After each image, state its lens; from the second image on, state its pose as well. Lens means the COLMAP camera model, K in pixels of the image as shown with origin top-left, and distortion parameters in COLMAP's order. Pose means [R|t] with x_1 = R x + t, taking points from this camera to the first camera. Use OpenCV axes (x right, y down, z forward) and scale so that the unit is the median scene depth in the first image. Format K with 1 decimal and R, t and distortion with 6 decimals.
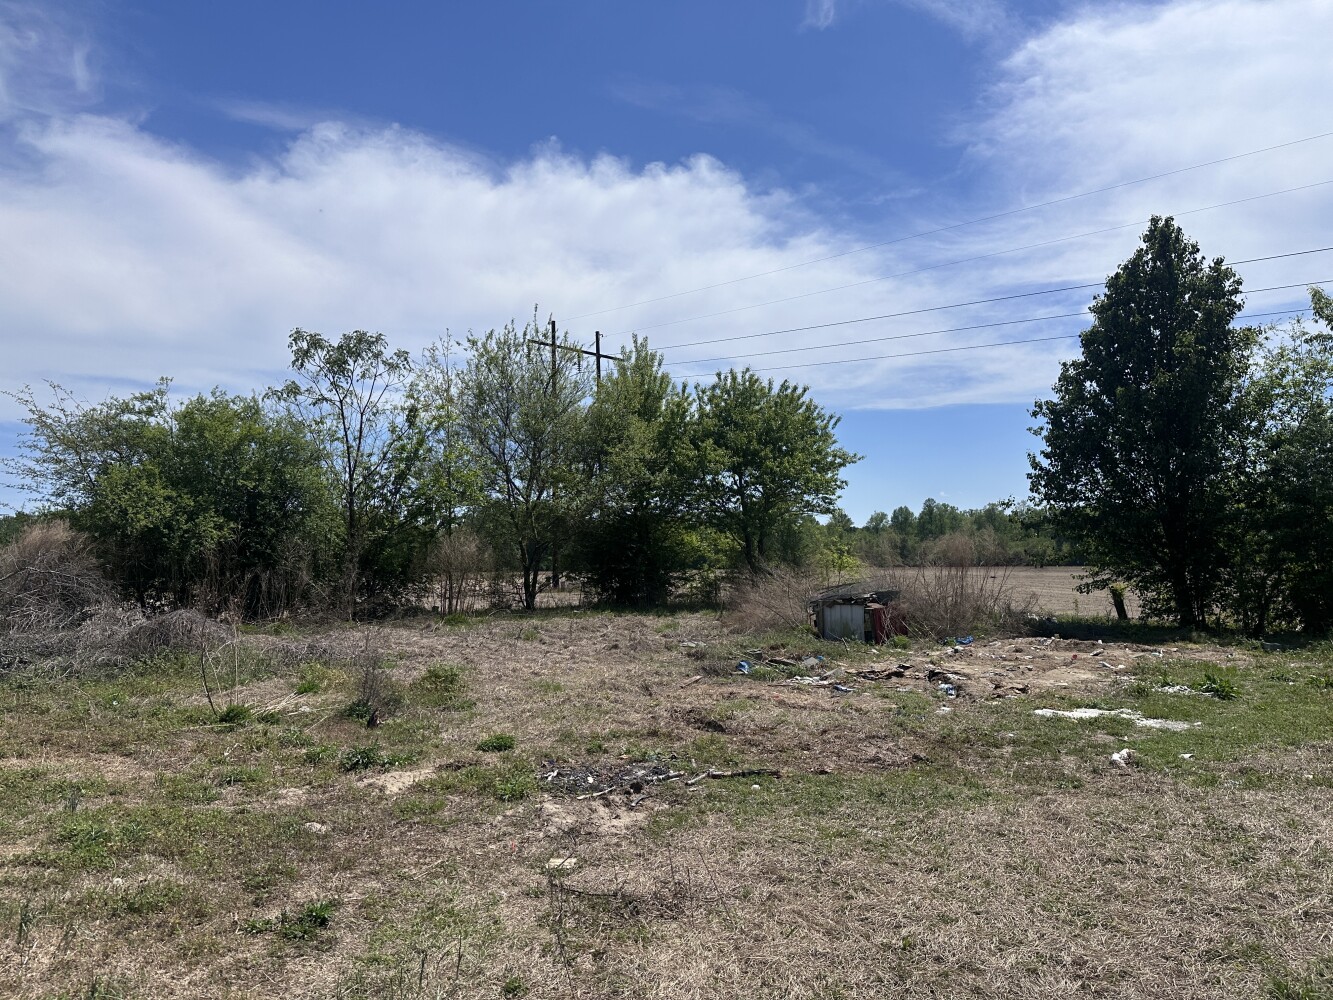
lens RADIAL K [[933.9, 0, 657.8], [0, 933.9, 501.7], [0, 0, 1]] dist [0.043626, -0.056736]
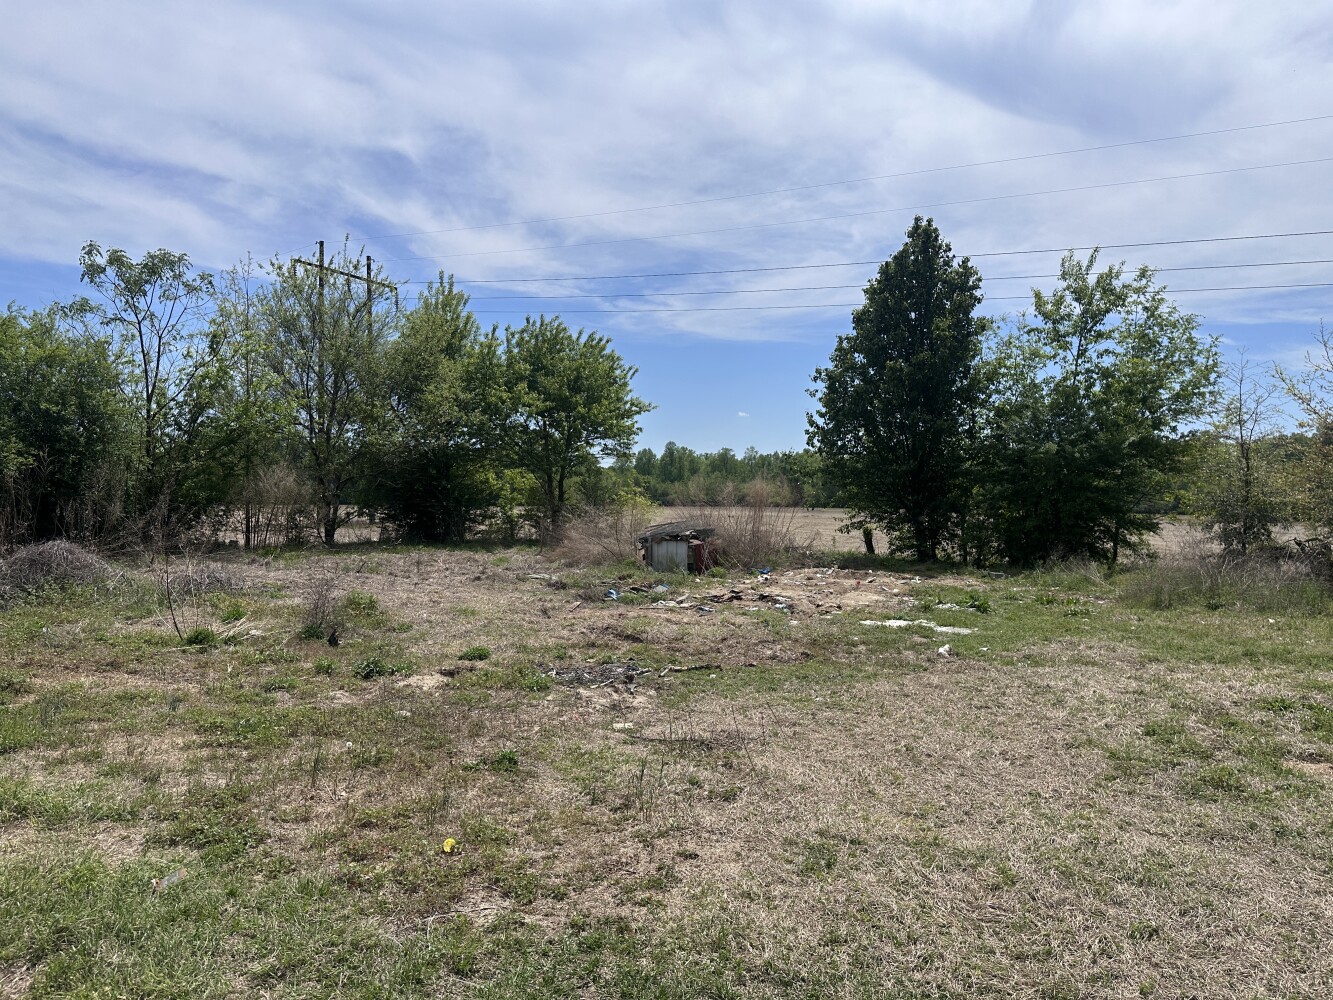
lens RADIAL K [[933.9, 0, 664.3], [0, 933.9, 492.6], [0, 0, 1]] dist [0.043626, -0.056736]
pose [[0.960782, 0.020814, 0.276524, -0.103127], [-0.036505, 0.997994, 0.051719, -0.005545], [-0.274893, -0.059785, 0.959614, -0.069602]]
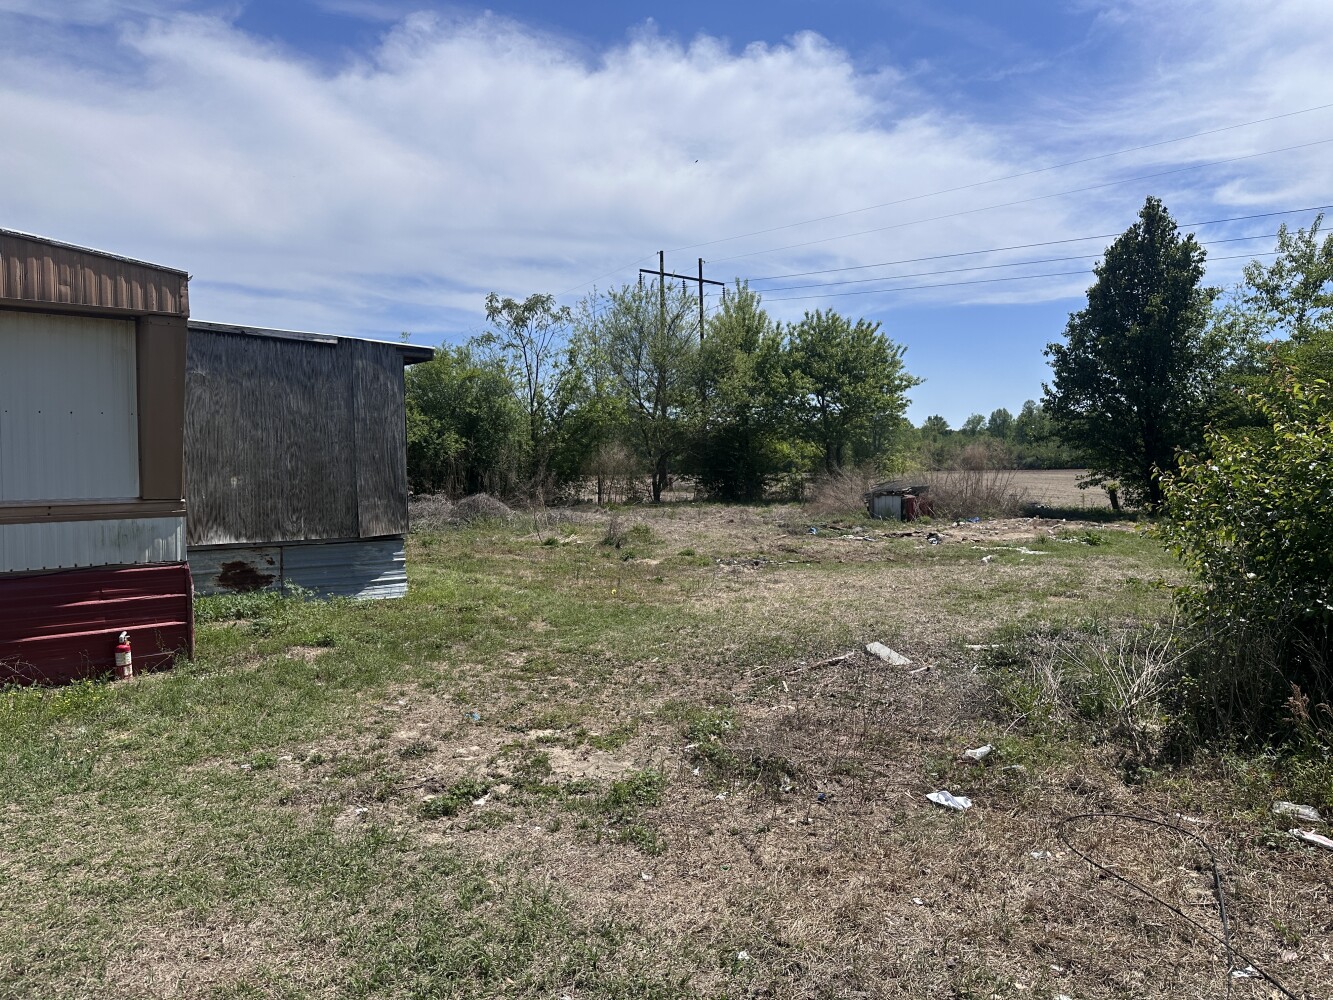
lens RADIAL K [[933.9, 0, 668.1], [0, 933.9, 520.2], [0, 0, 1]] dist [0.043626, -0.056736]
pose [[0.995705, 0.007345, -0.092295, -0.002940], [0.004156, 0.992299, 0.123799, -0.028610], [0.092493, -0.123651, 0.988006, -0.403803]]
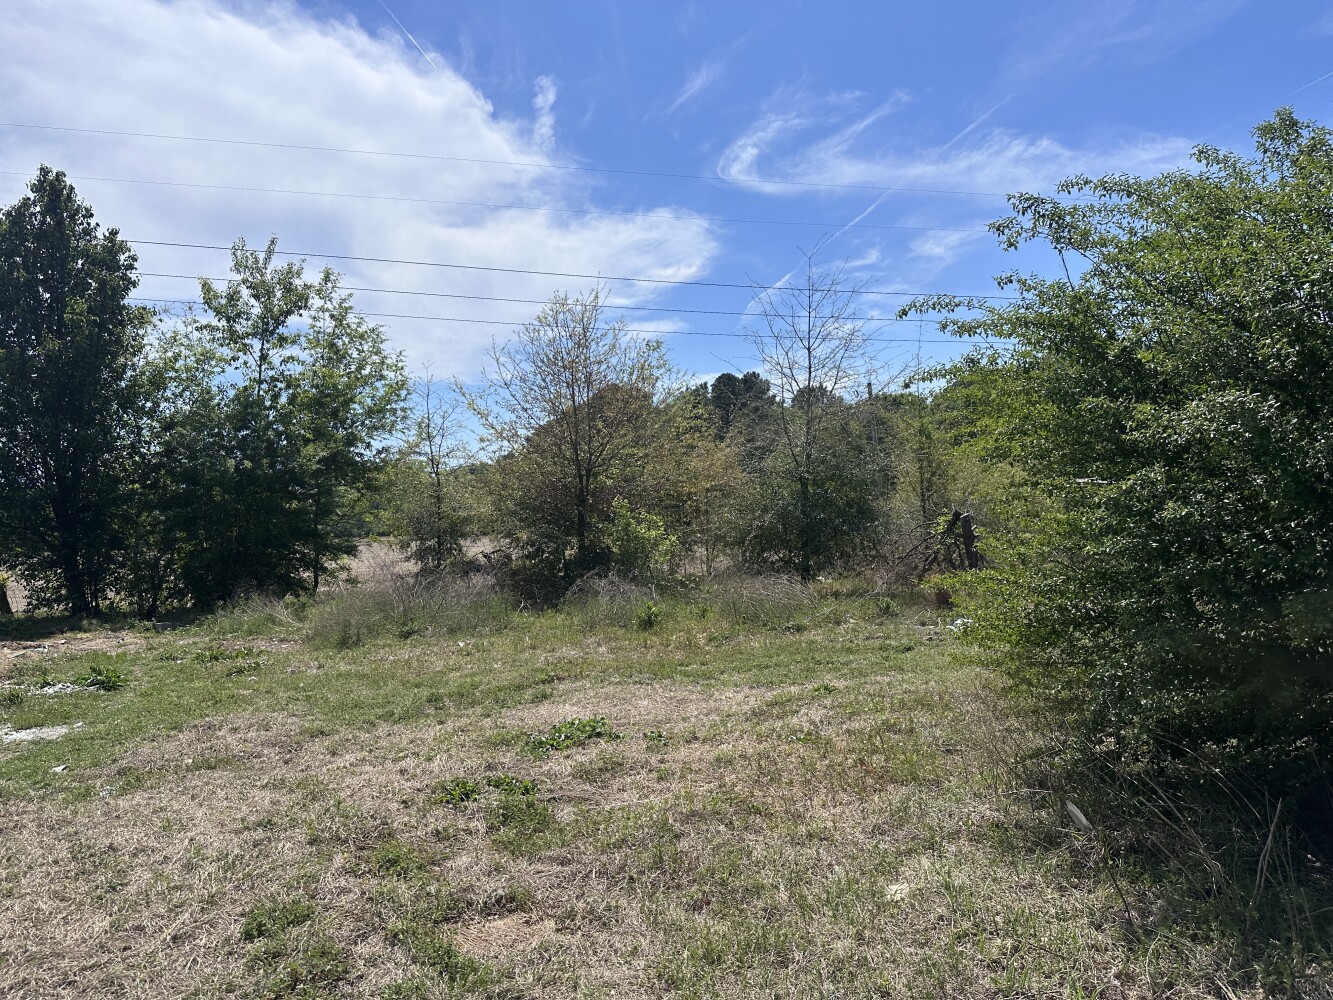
lens RADIAL K [[933.9, 0, 664.8], [0, 933.9, 503.7], [0, 0, 1]] dist [0.043626, -0.056736]
pose [[0.488205, -0.006570, 0.872704, 0.029171], [-0.010869, 0.999848, 0.013607, 0.002809], [-0.872661, -0.016128, 0.488060, 0.034492]]
